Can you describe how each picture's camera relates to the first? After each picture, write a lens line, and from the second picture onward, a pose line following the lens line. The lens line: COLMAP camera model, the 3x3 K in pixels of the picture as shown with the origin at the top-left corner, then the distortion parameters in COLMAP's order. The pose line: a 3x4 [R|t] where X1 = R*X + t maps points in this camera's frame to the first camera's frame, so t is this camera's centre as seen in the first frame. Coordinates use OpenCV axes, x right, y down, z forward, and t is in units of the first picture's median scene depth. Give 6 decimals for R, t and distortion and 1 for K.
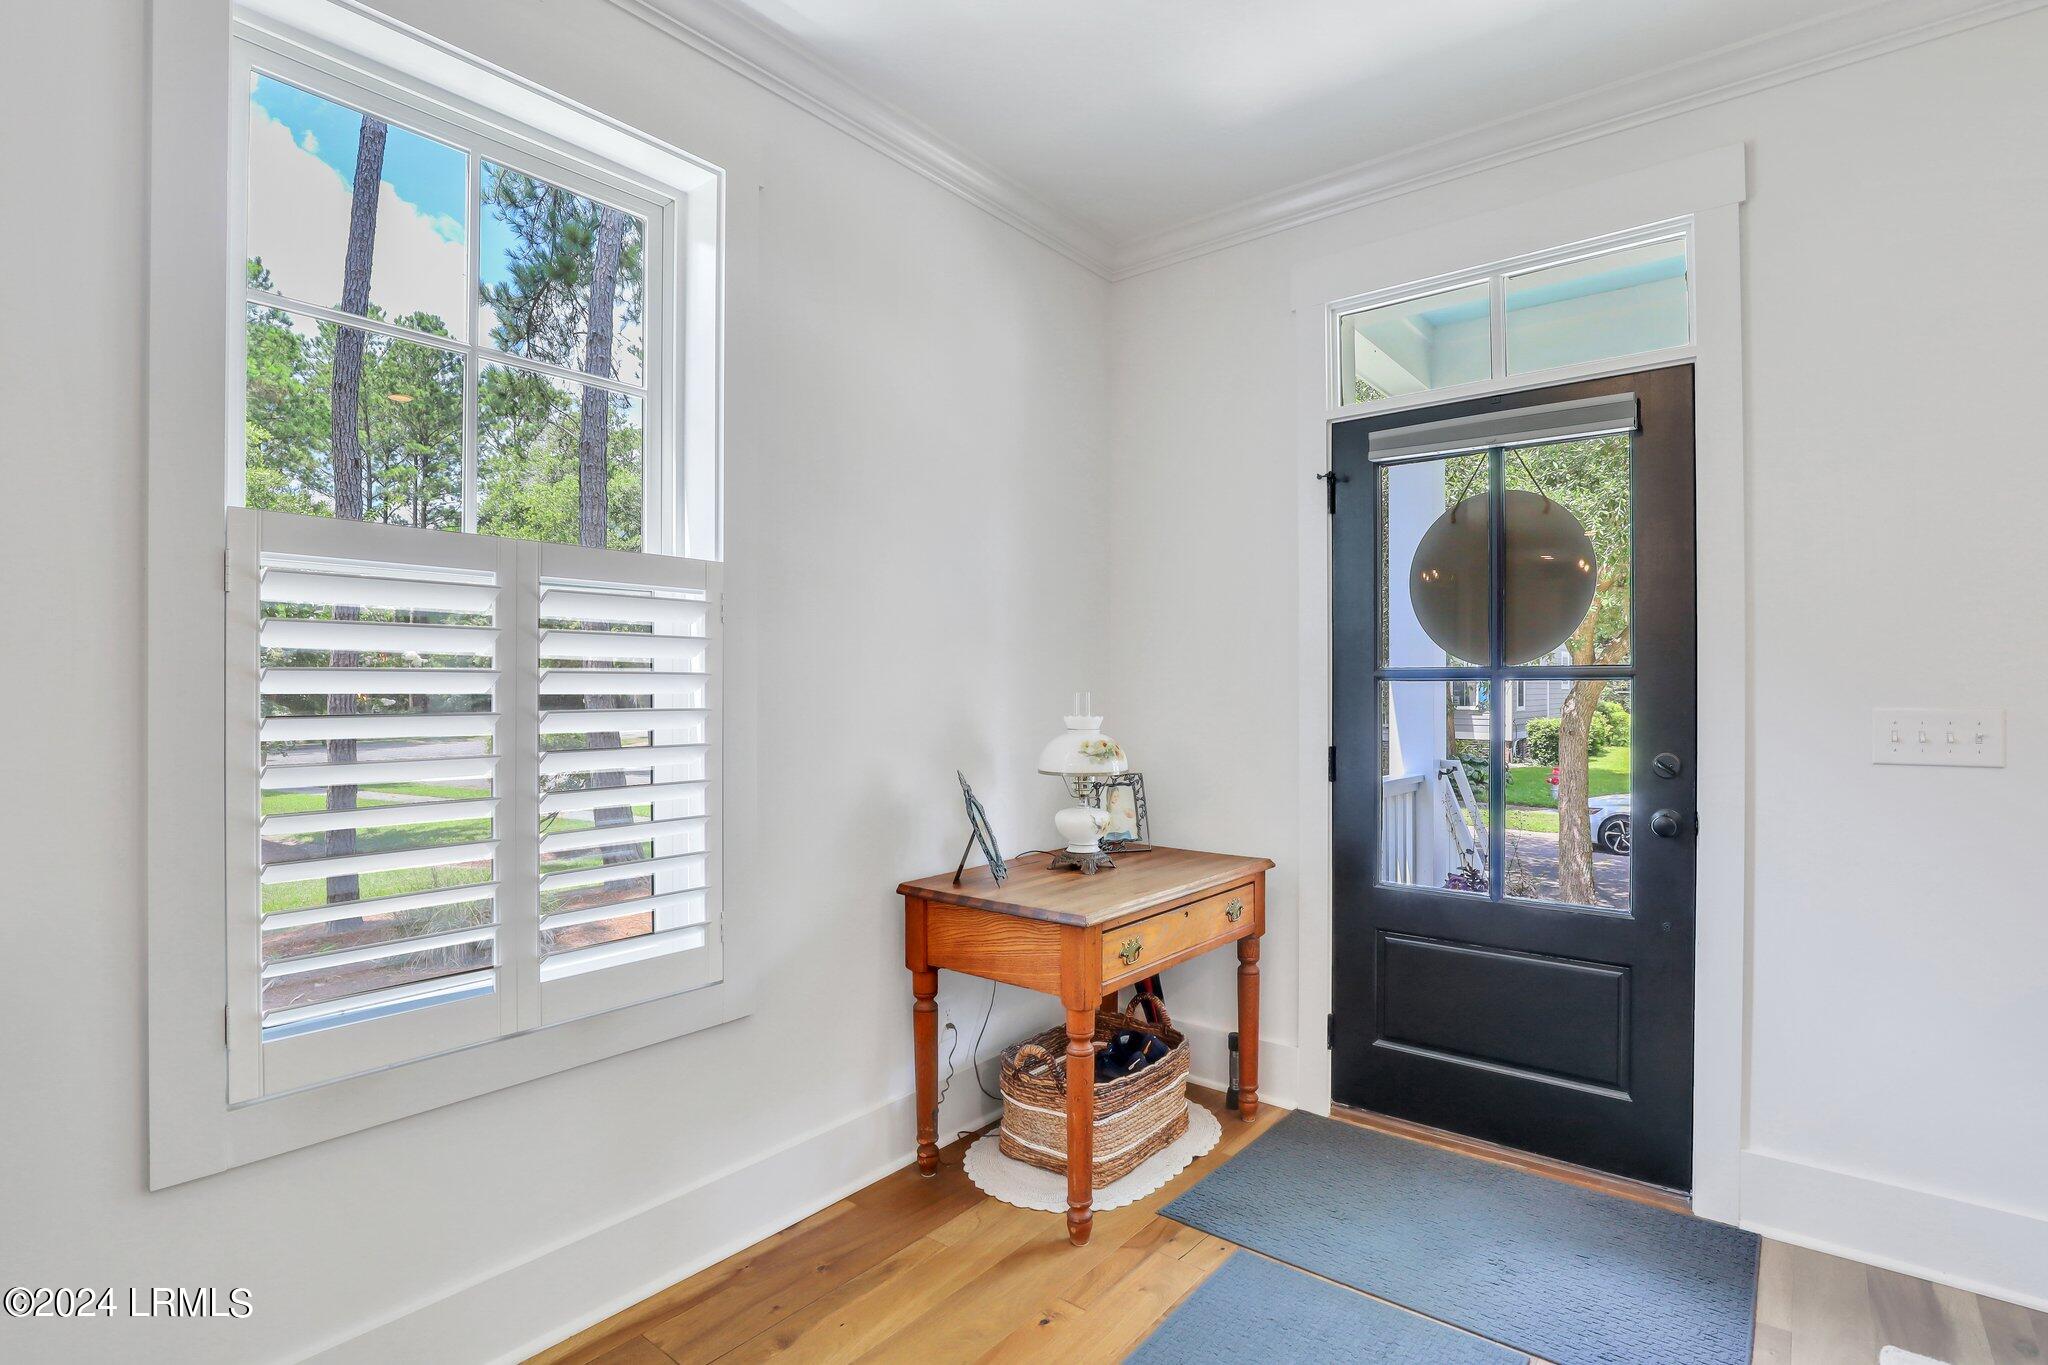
lens RADIAL K [[982.7, 0, 1031.5], [0, 982.7, 685.0], [0, 0, 1]] dist [-0.040407, 0.008965]
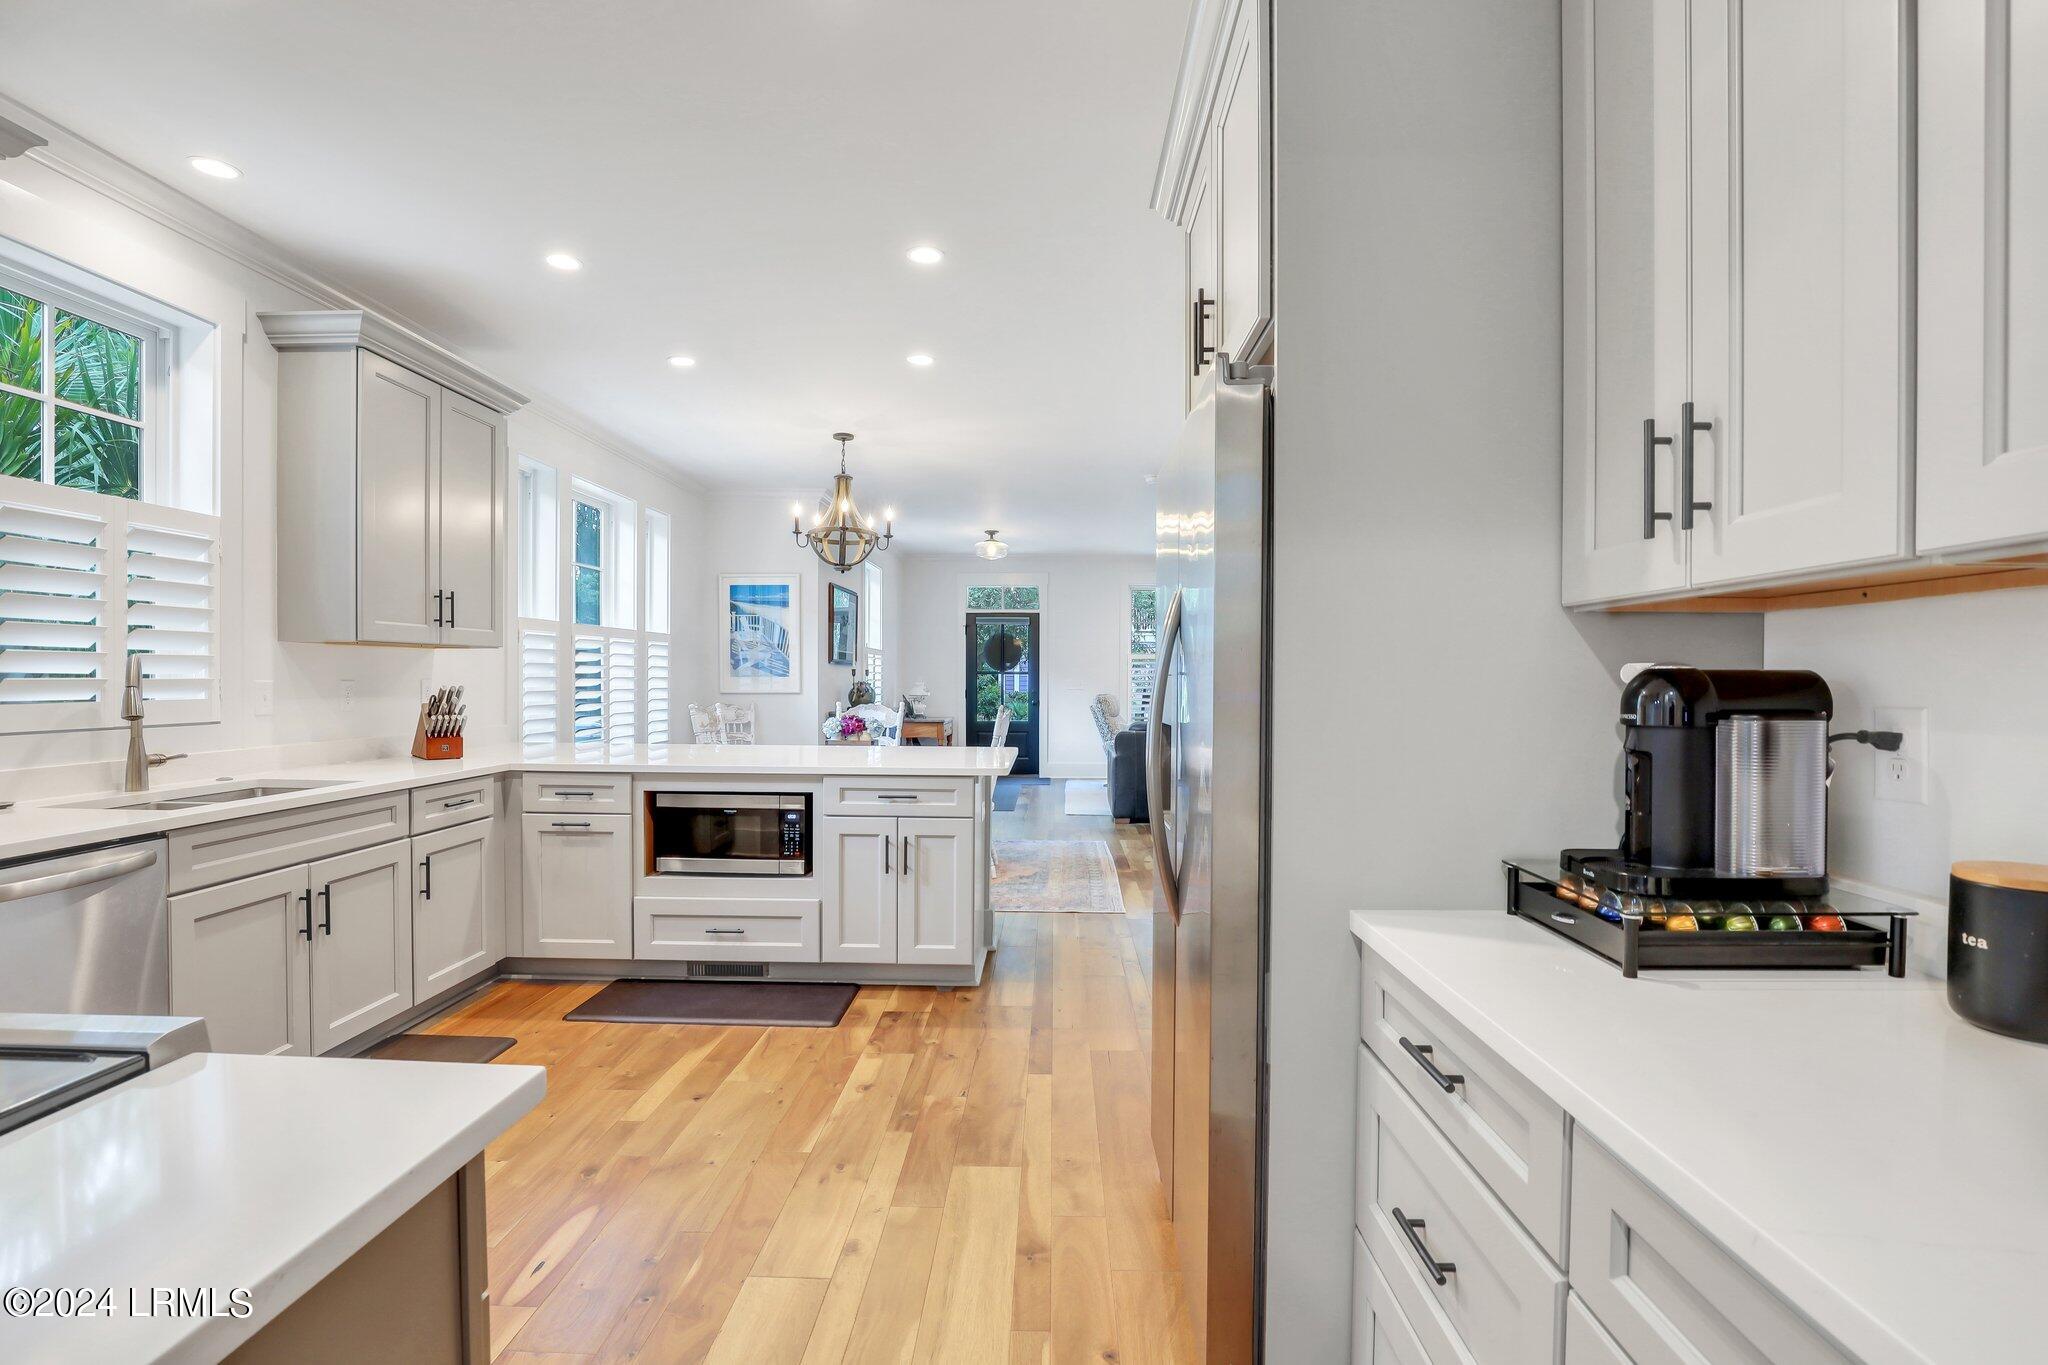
lens RADIAL K [[982.7, 0, 1012.8], [0, 982.7, 683.7], [0, 0, 1]] dist [-0.040407, 0.008965]
pose [[0.805523, -0.001287, 0.592564, -2.321072], [-0.004349, 0.999958, 0.008083, 0.001305], [-0.592549, -0.009088, 0.805483, -2.876584]]
